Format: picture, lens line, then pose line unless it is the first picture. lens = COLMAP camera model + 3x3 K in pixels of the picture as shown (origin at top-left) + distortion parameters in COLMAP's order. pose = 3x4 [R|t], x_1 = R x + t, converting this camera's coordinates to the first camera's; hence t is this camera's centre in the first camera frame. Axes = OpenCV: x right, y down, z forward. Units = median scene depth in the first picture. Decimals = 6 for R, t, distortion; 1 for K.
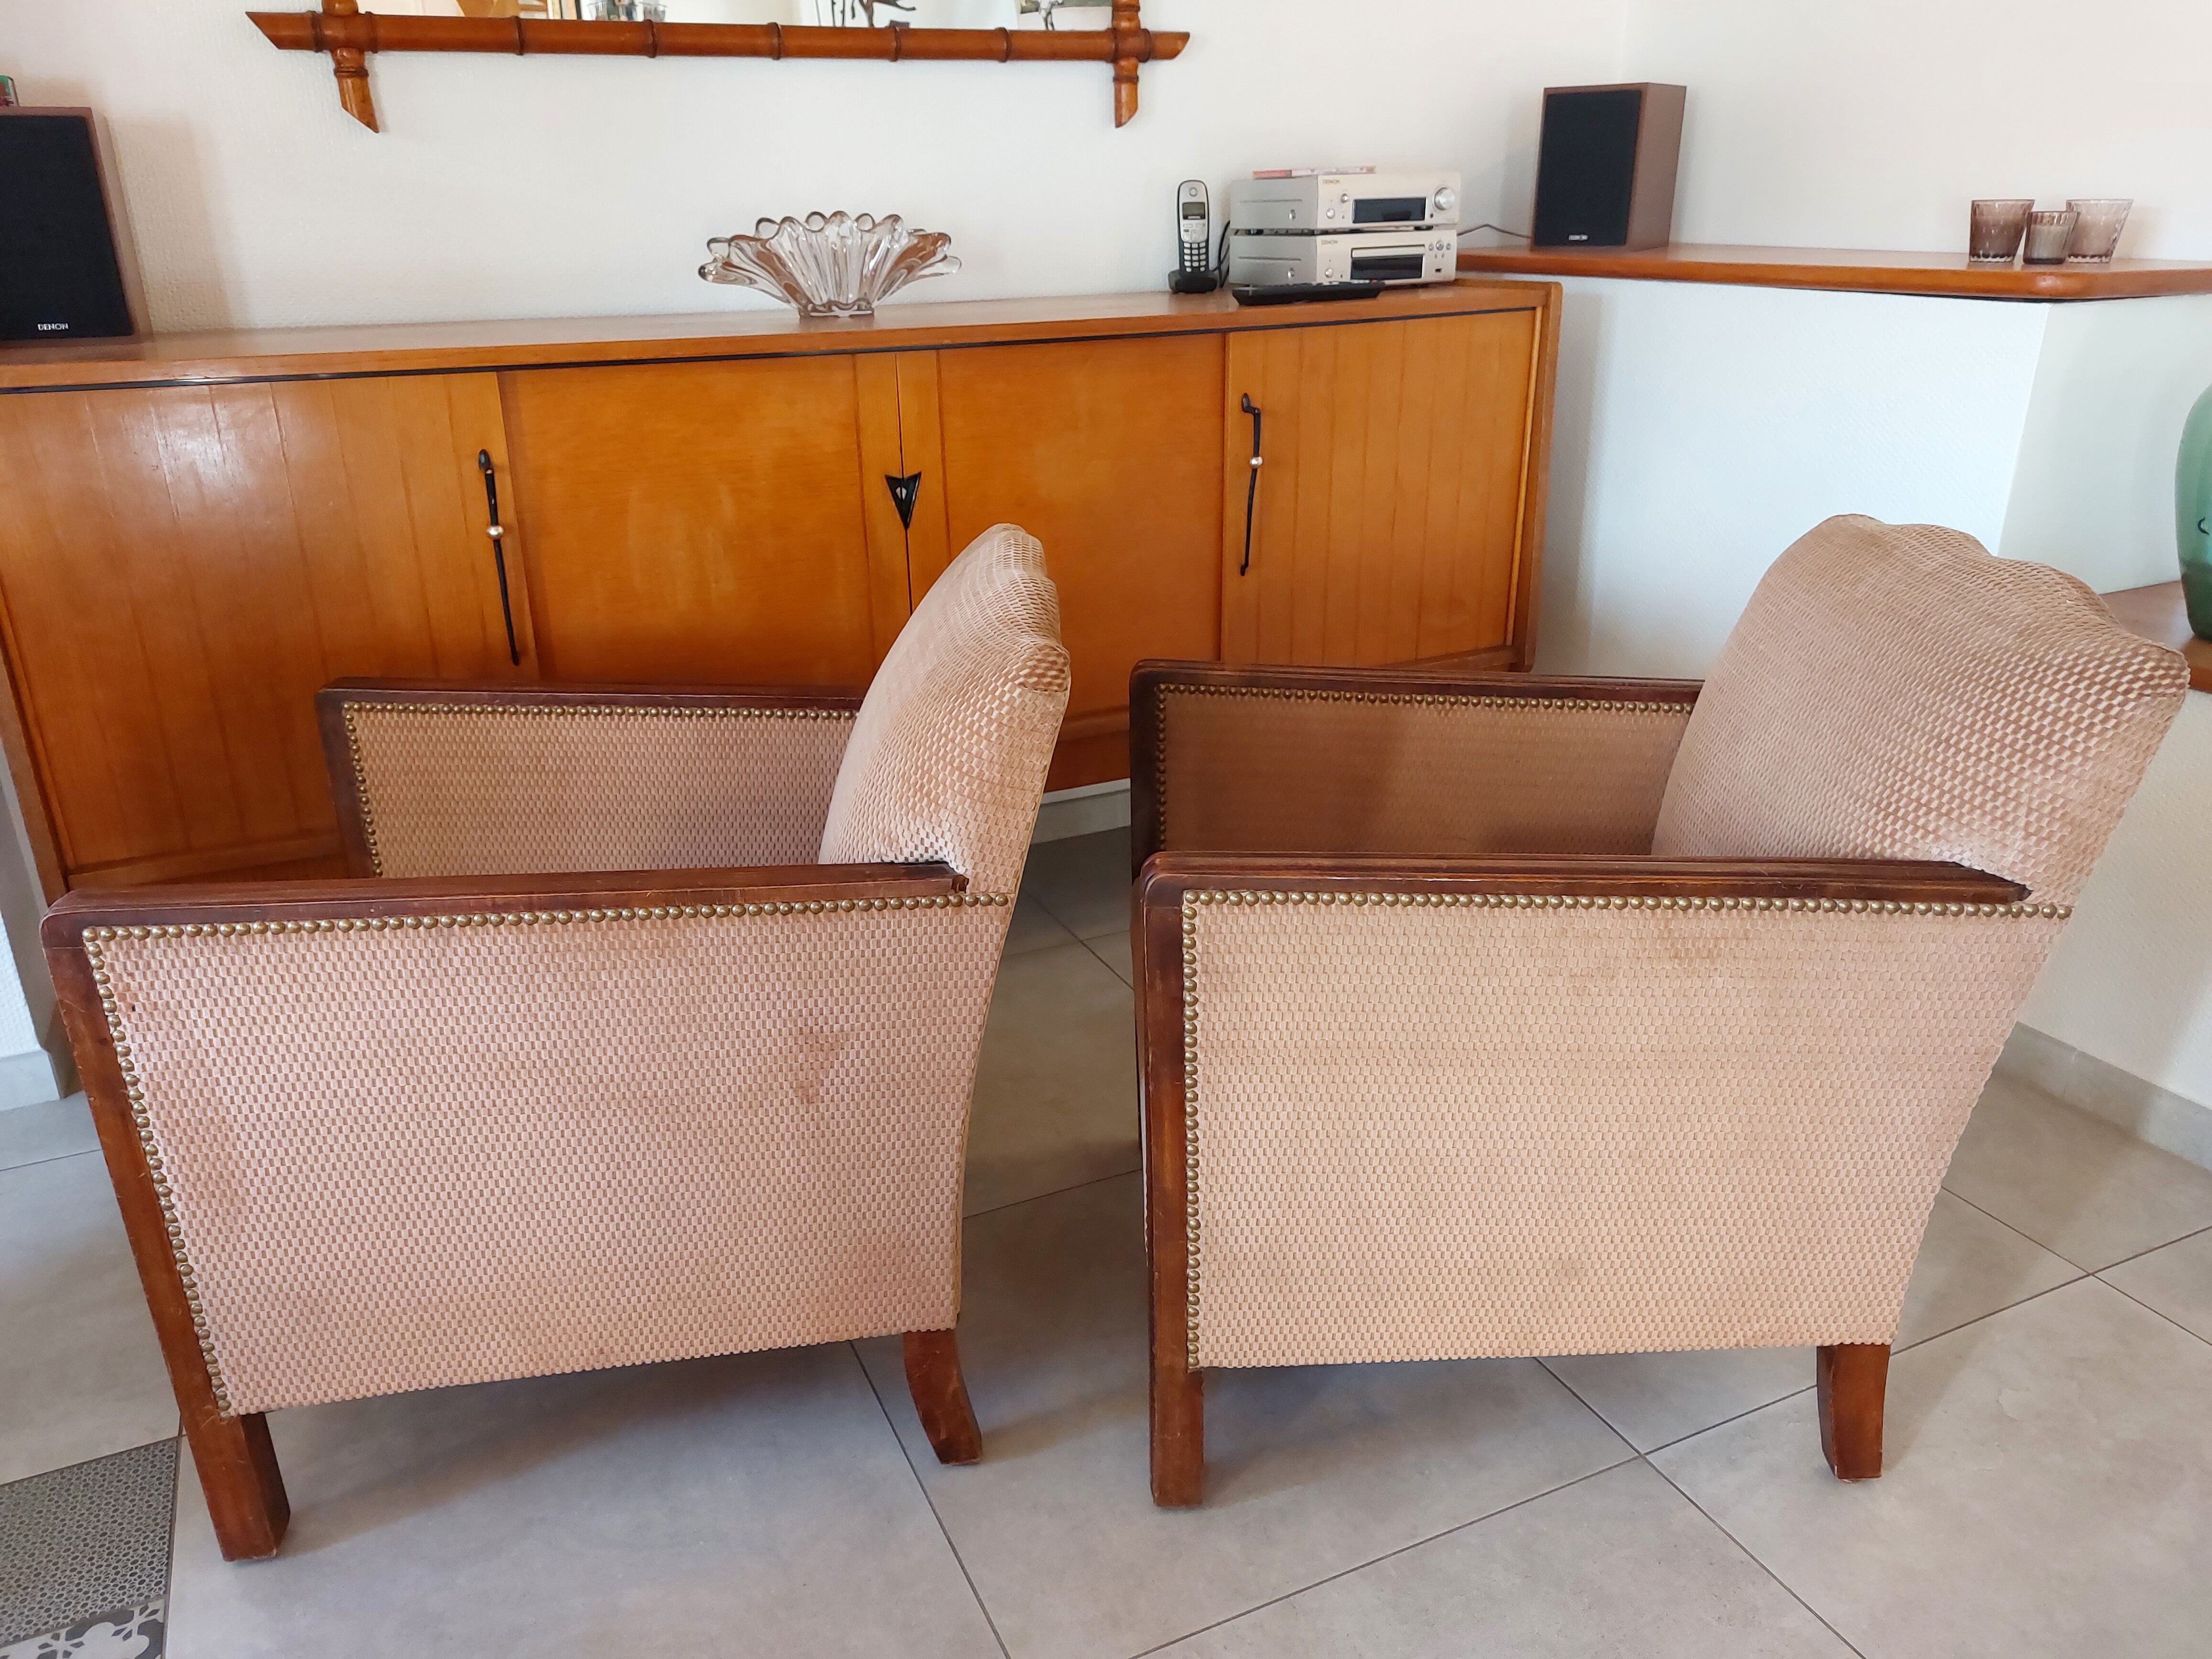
lens RADIAL K [[1636.0, 0, 1079.7], [0, 1636.0, 844.3], [0, 0, 1]] dist [0.026773, -0.032439]
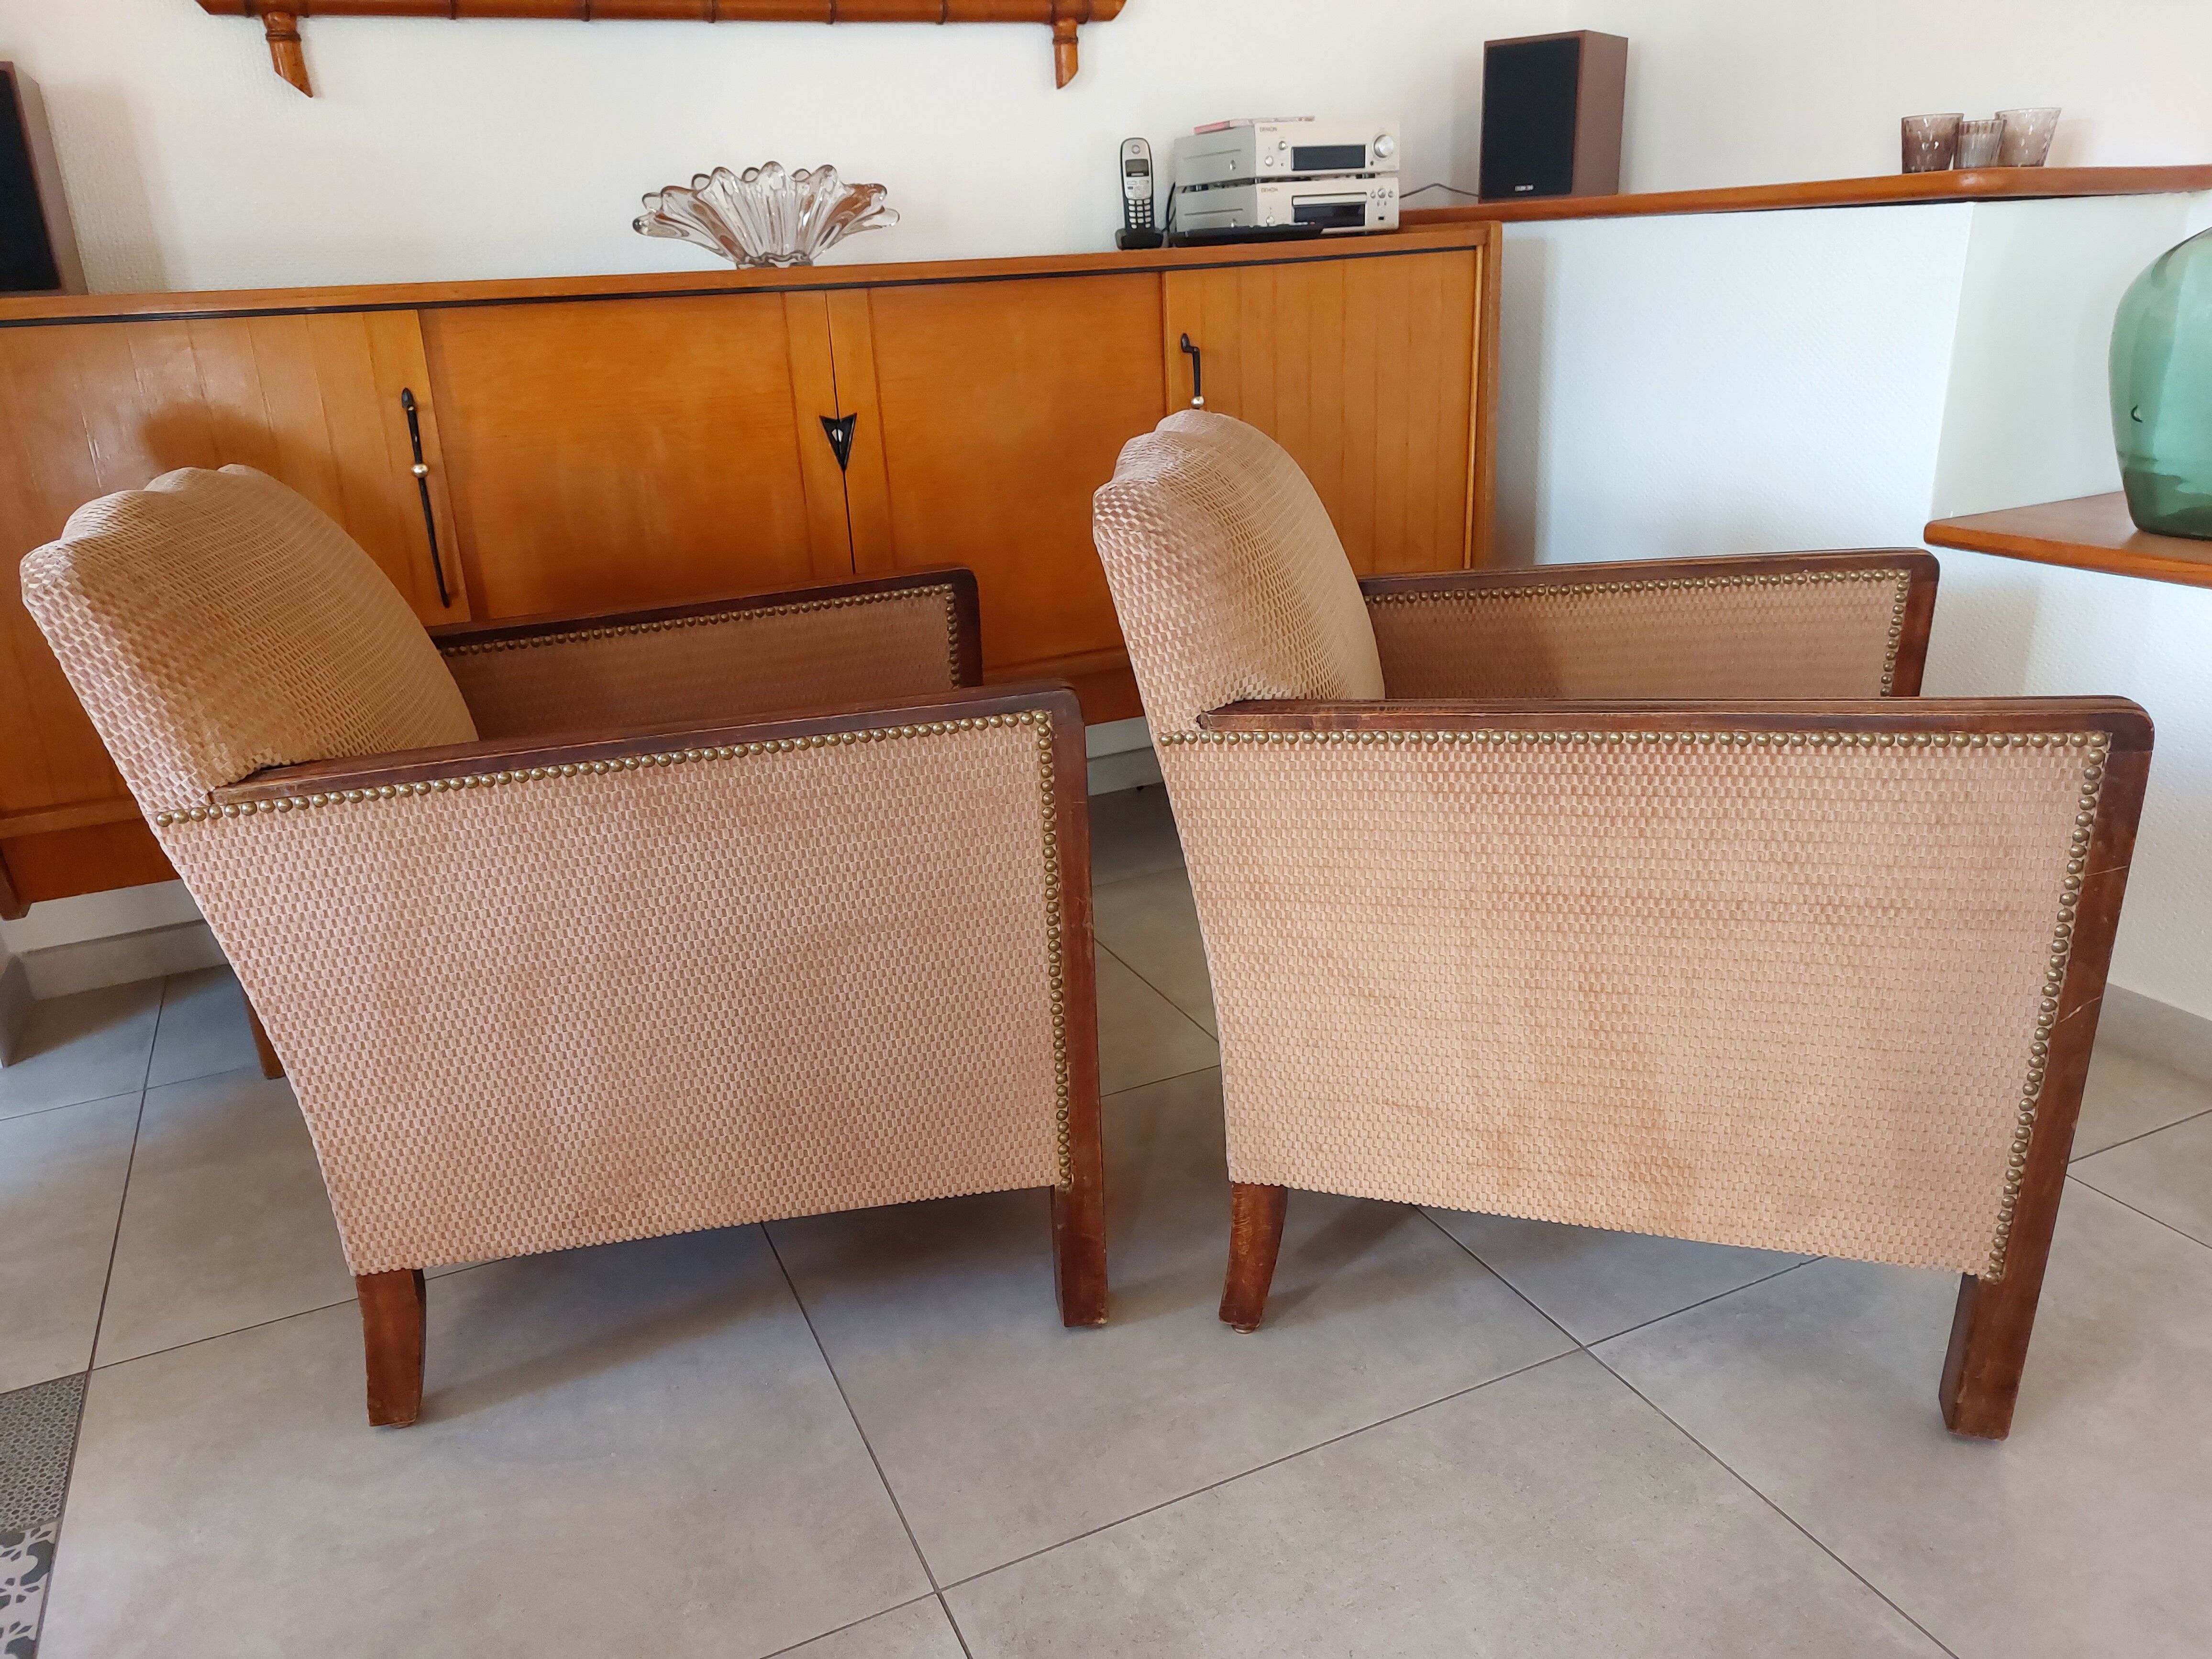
lens RADIAL K [[1636.0, 0, 1097.7], [0, 1636.0, 832.4], [0, 0, 1]] dist [0.026773, -0.032439]
pose [[0.999615, -0.027188, -0.005458, 0.048604], [0.026983, 0.999036, -0.034638, 0.066514], [0.006394, 0.034478, 0.999385, 0.011866]]
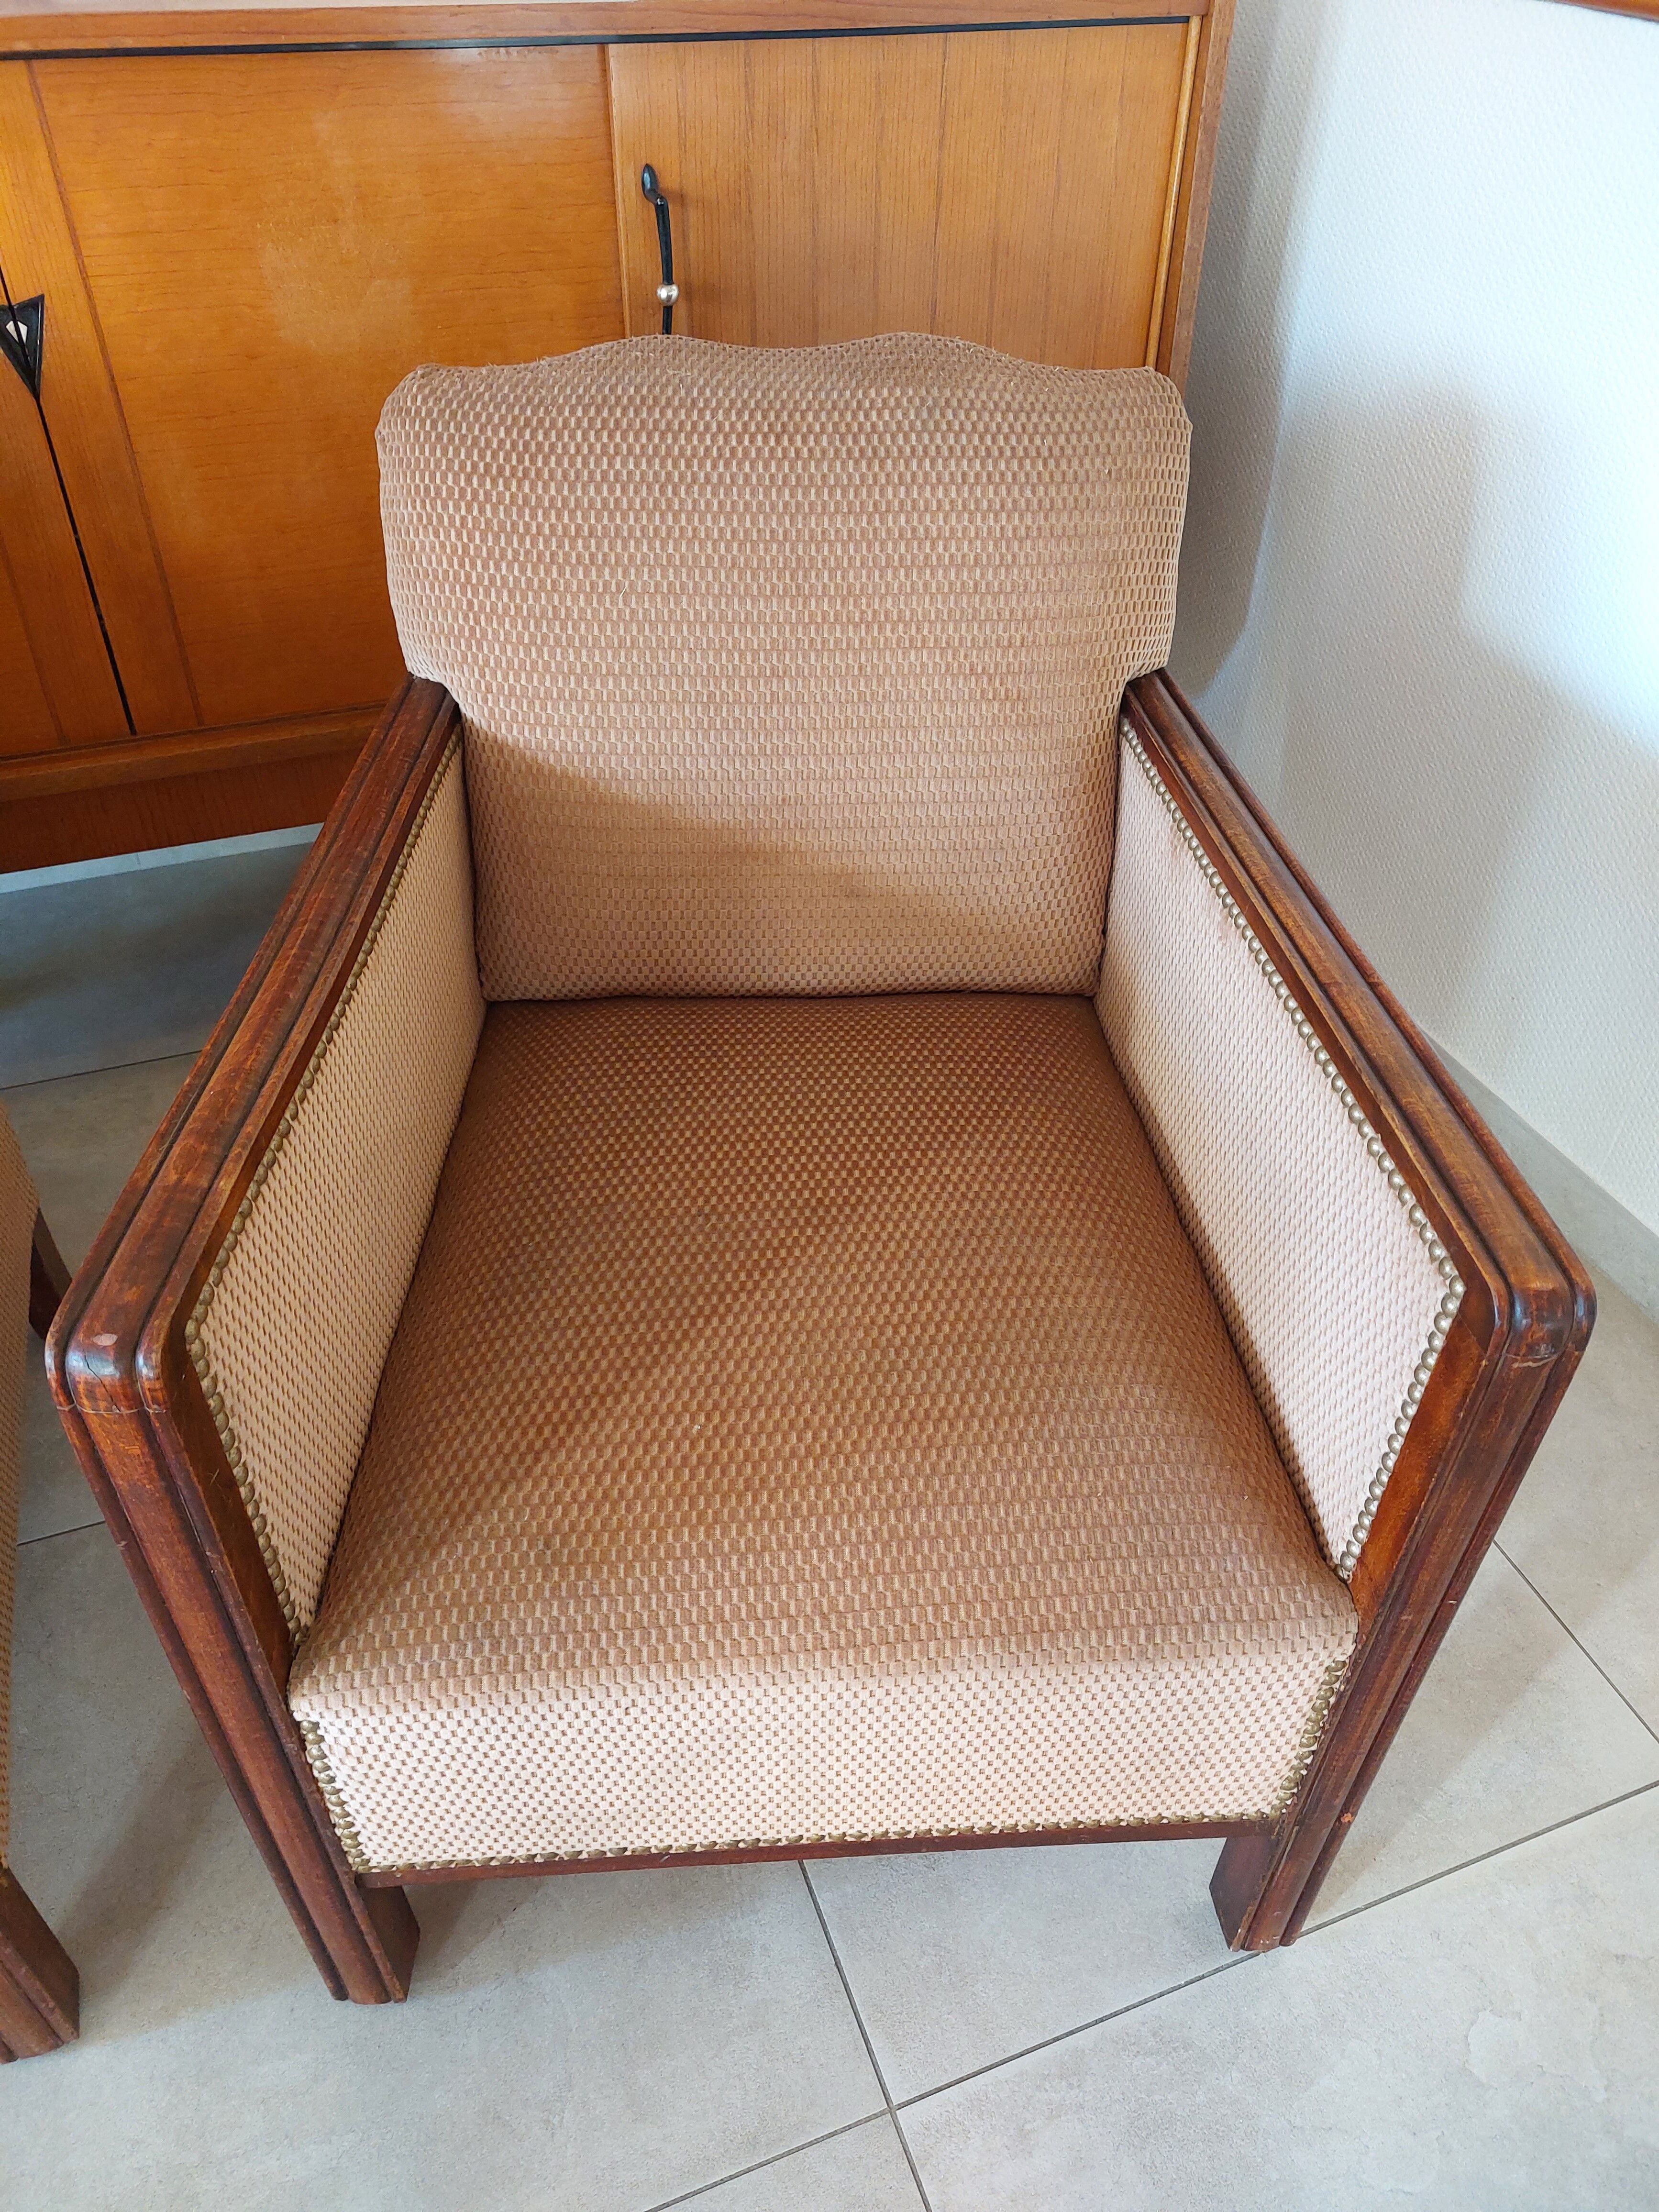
lens RADIAL K [[1636.0, 0, 843.7], [0, 1636.0, 1167.1], [0, 0, 1]] dist [0.026773, -0.032439]
pose [[0.997518, 0.068473, -0.016421, 0.219236], [-0.059449, 0.943936, 0.324731, -0.141039], [0.037736, -0.322949, 0.945664, 0.355232]]
